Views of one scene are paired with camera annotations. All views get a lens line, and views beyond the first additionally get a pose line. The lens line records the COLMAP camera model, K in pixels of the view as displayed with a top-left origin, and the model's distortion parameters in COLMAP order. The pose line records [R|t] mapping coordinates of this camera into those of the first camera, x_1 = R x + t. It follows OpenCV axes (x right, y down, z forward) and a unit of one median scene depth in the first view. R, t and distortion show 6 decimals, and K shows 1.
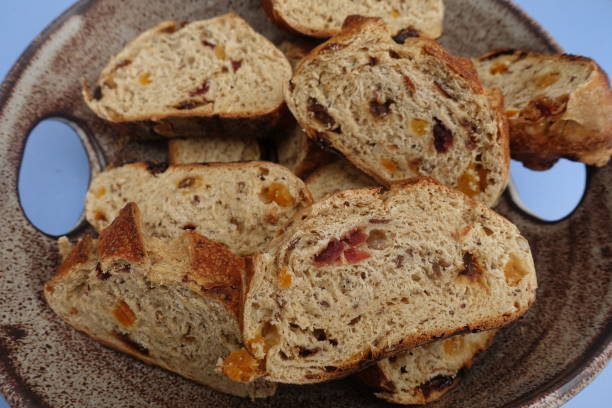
lens RADIAL K [[405.6, 0, 306.0], [0, 405.6, 204.0], [0, 0, 1]] dist [0.006147, 0.001737]
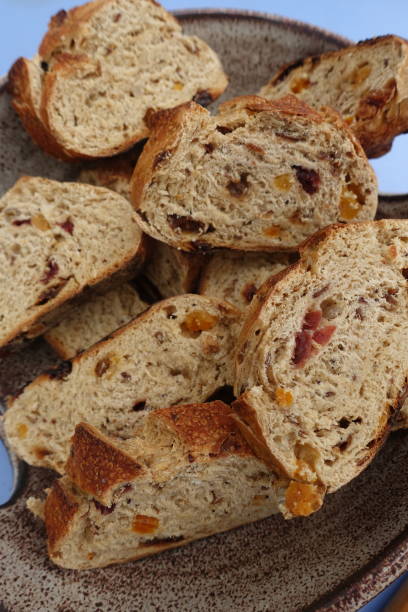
lens RADIAL K [[405.6, 0, 204.0], [0, 405.6, 306.0], [0, 0, 1]] dist [0.006147, 0.001737]
pose [[0.817461, -0.561154, 0.129861, -0.167926], [0.546228, 0.826799, 0.134306, -0.183560], [-0.182735, -0.038857, 0.982394, 0.076998]]
